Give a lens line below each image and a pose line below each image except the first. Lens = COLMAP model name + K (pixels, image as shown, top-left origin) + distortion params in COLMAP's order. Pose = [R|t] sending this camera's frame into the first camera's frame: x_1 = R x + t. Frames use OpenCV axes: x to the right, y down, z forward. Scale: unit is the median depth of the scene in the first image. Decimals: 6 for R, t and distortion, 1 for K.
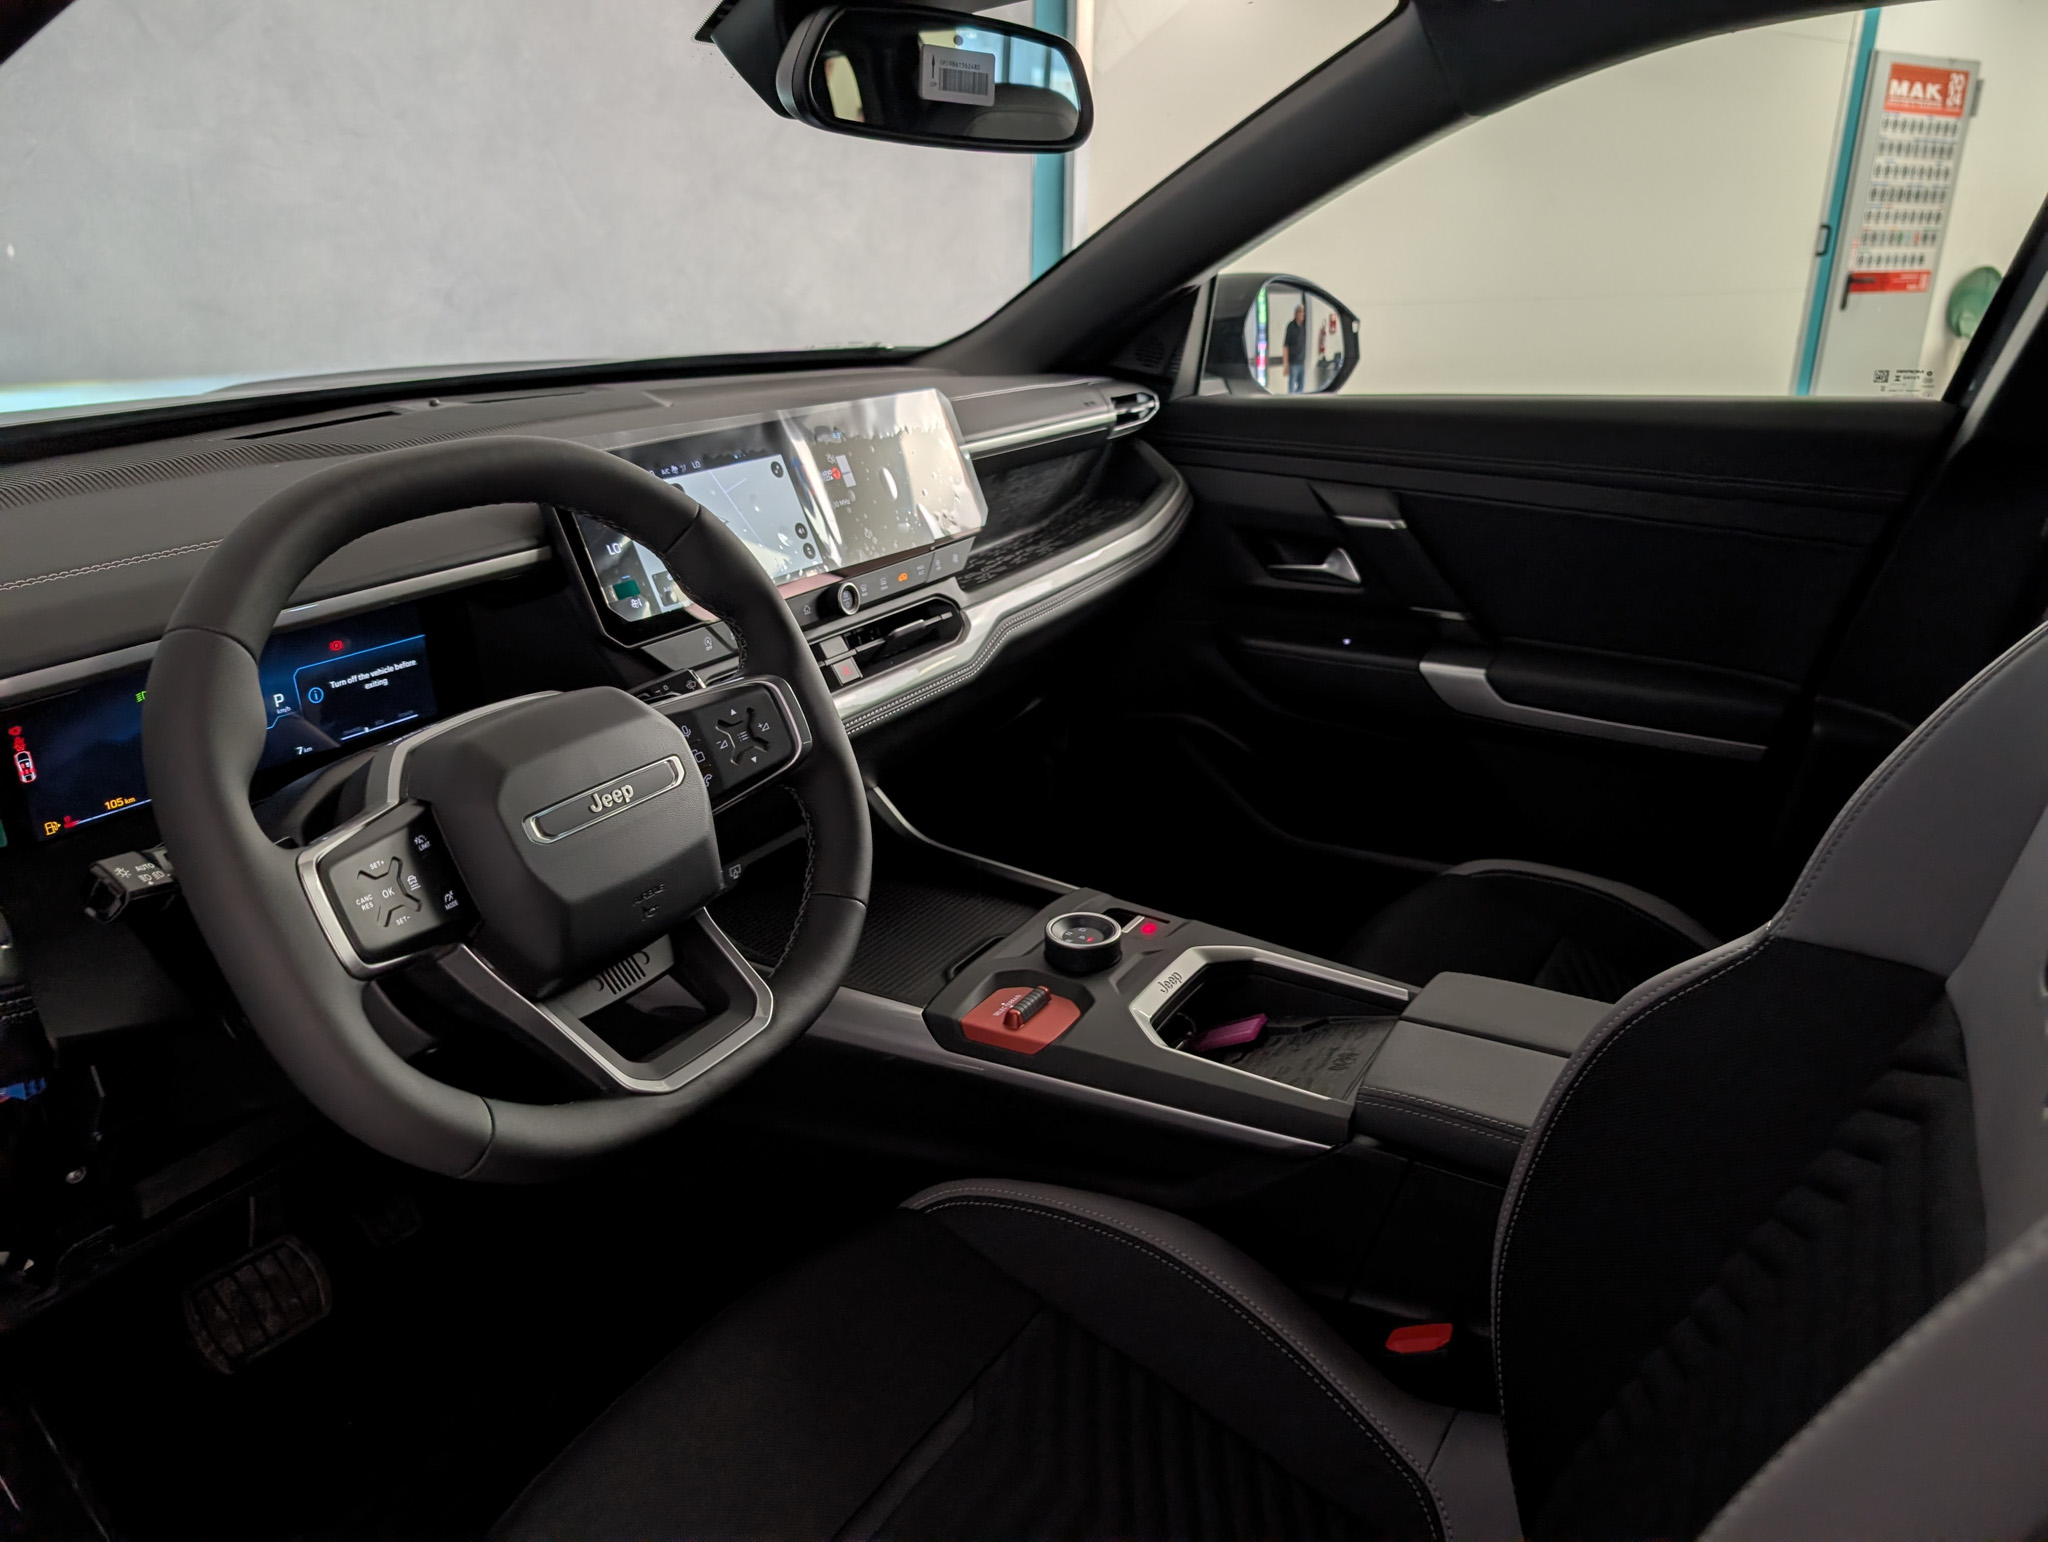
lens RADIAL K [[1457.7, 0, 1028.8], [0, 1457.7, 764.4], [0, 0, 1]] dist [0.030709, -0.036317]
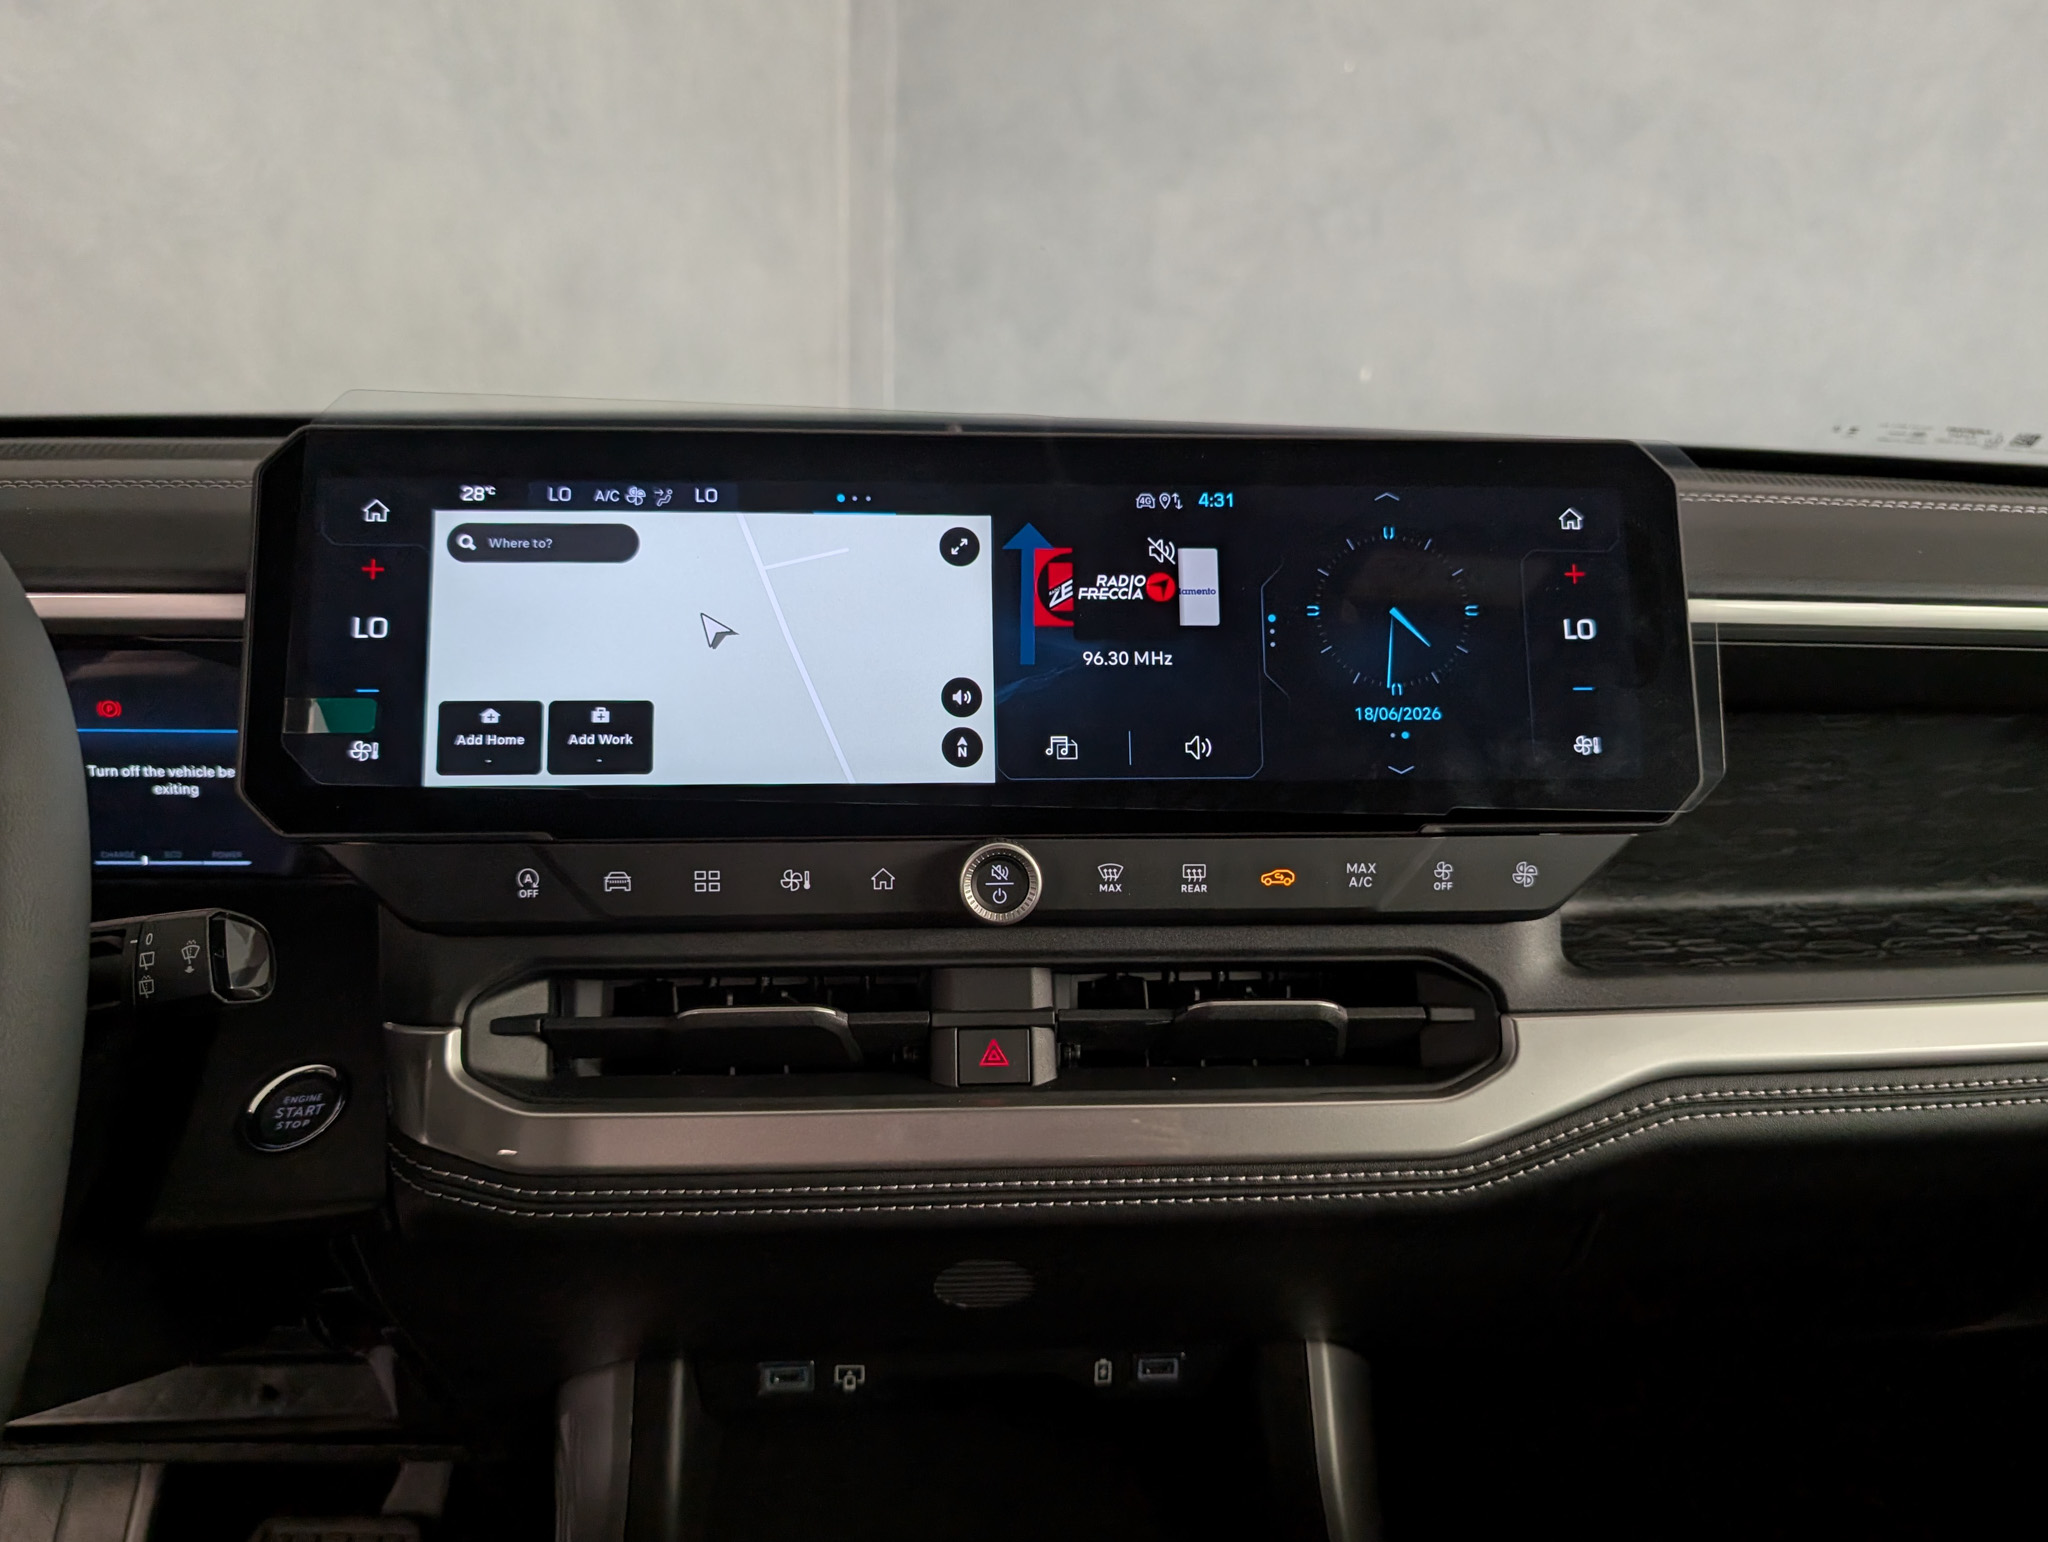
lens RADIAL K [[1544.4, 0, 1023.5], [0, 1544.4, 793.3], [0, 0, 1]] dist [0.001578, -0.010680]
pose [[0.577364, 0.220499, -0.786149, 0.196441], [-0.307880, 0.950563, 0.040501, -0.154374], [0.756215, 0.218656, 0.616708, 0.741866]]
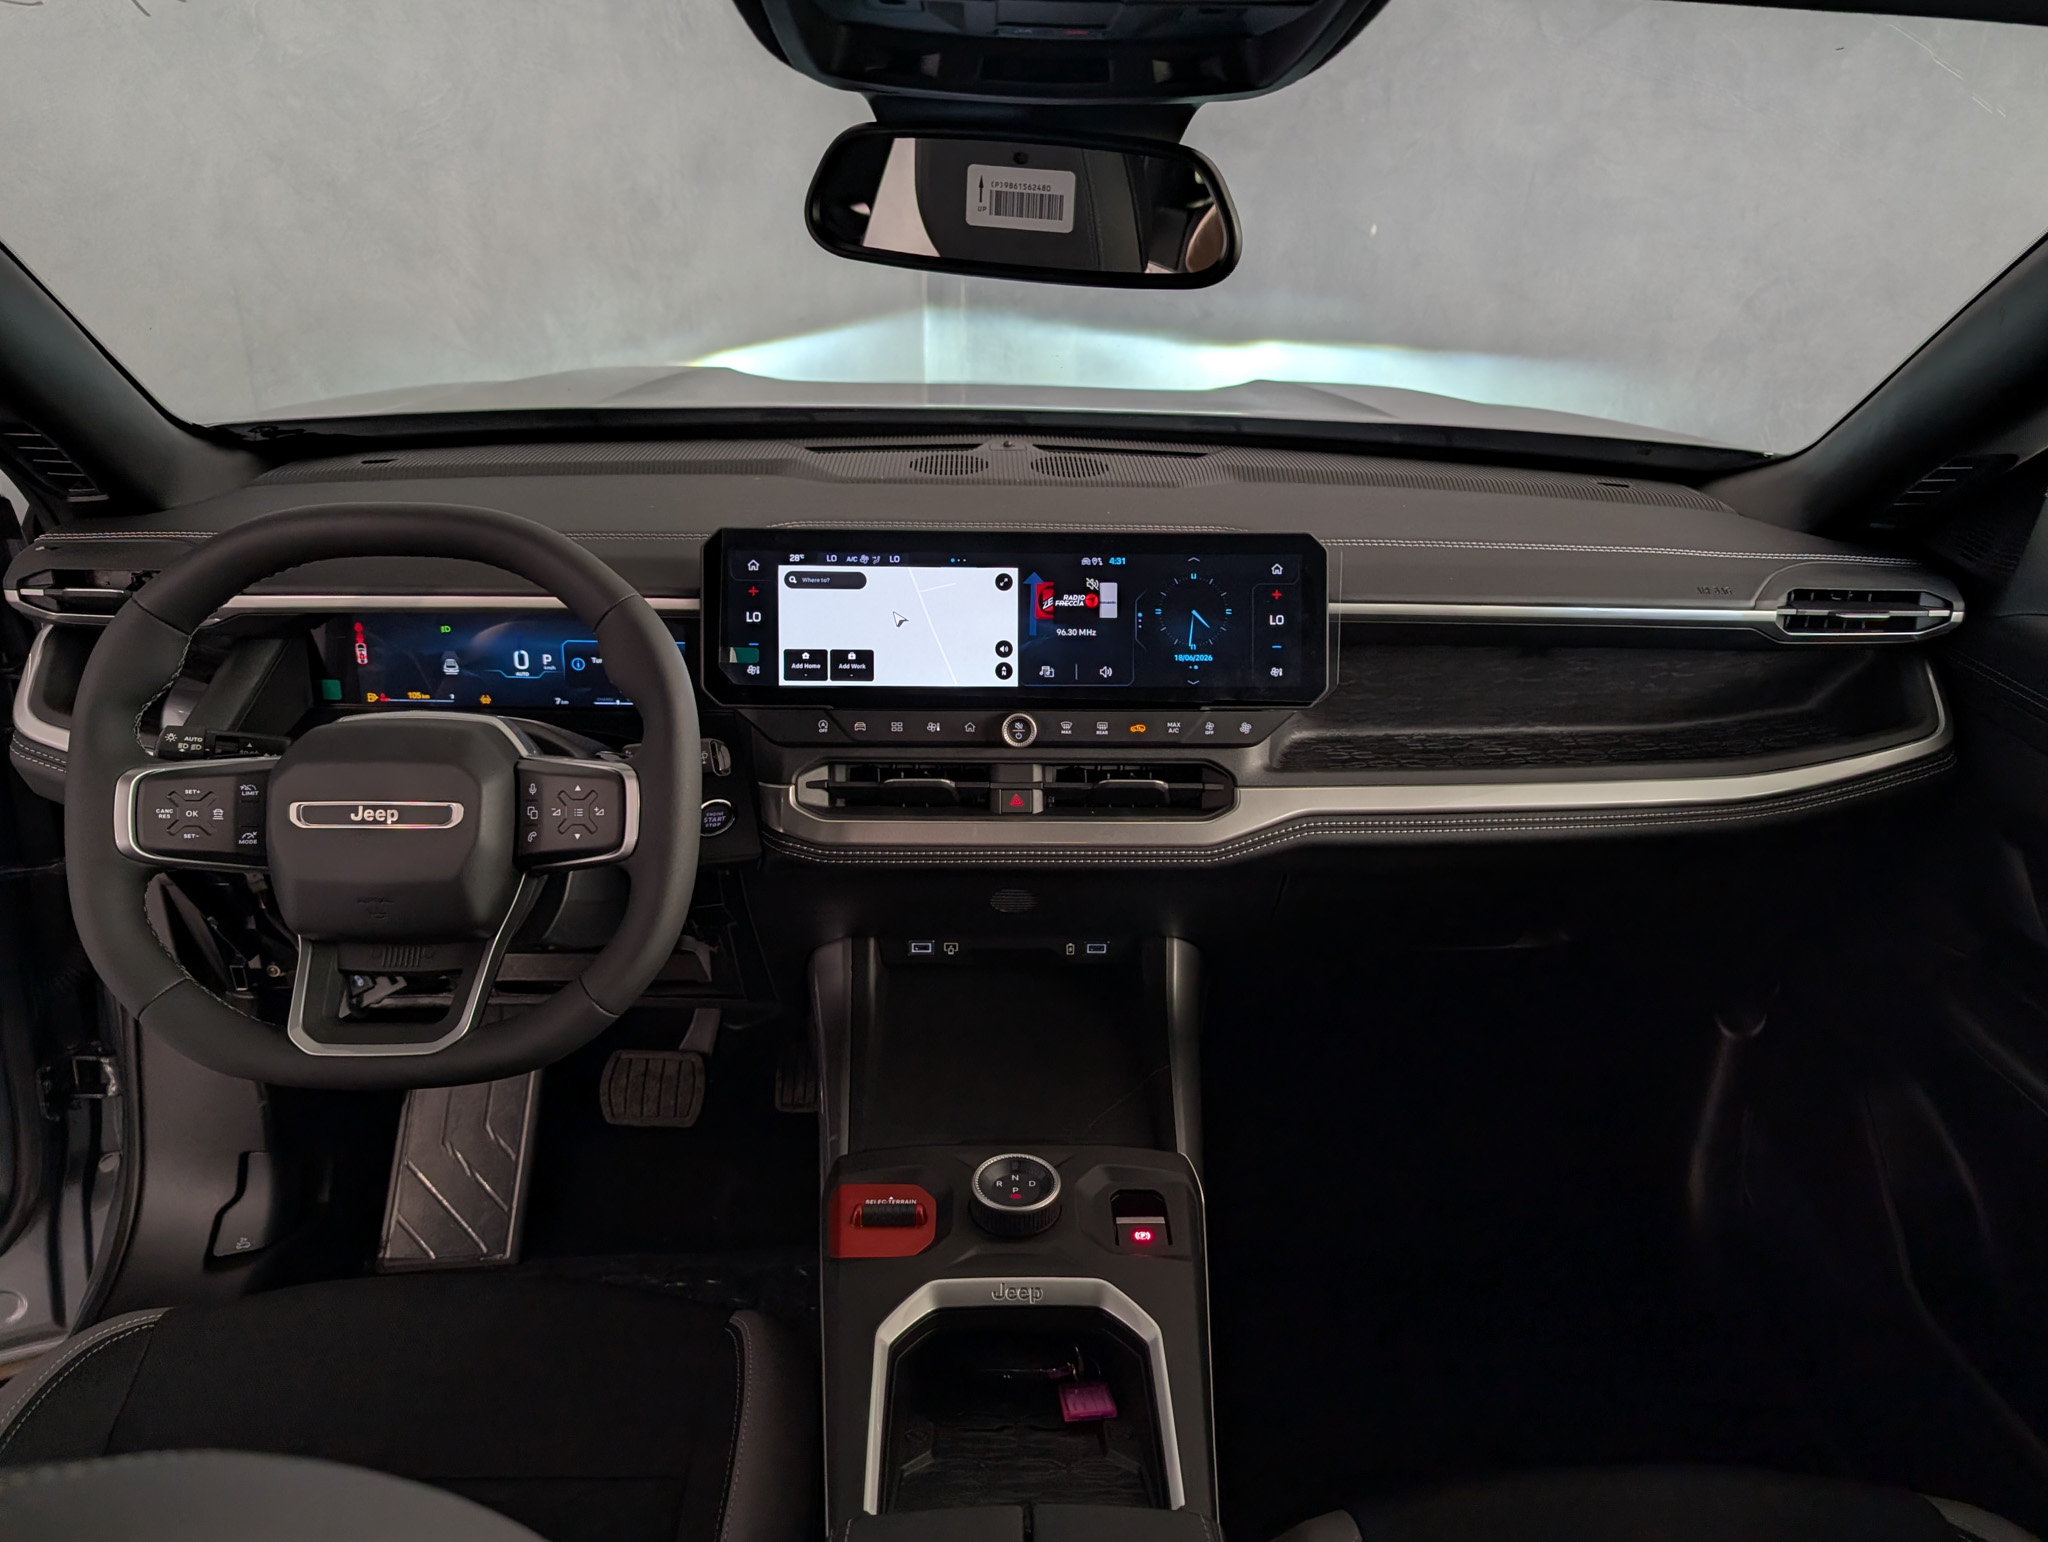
lens RADIAL K [[1457.7, 0, 1041.0], [0, 1457.7, 767.3], [0, 0, 1]] dist [0.030709, -0.036317]
pose [[0.549959, 0.340681, -0.762550, 0.599333], [-0.319633, 0.929368, 0.184687, -0.266861], [0.771609, 0.142165, 0.620007, 0.433953]]
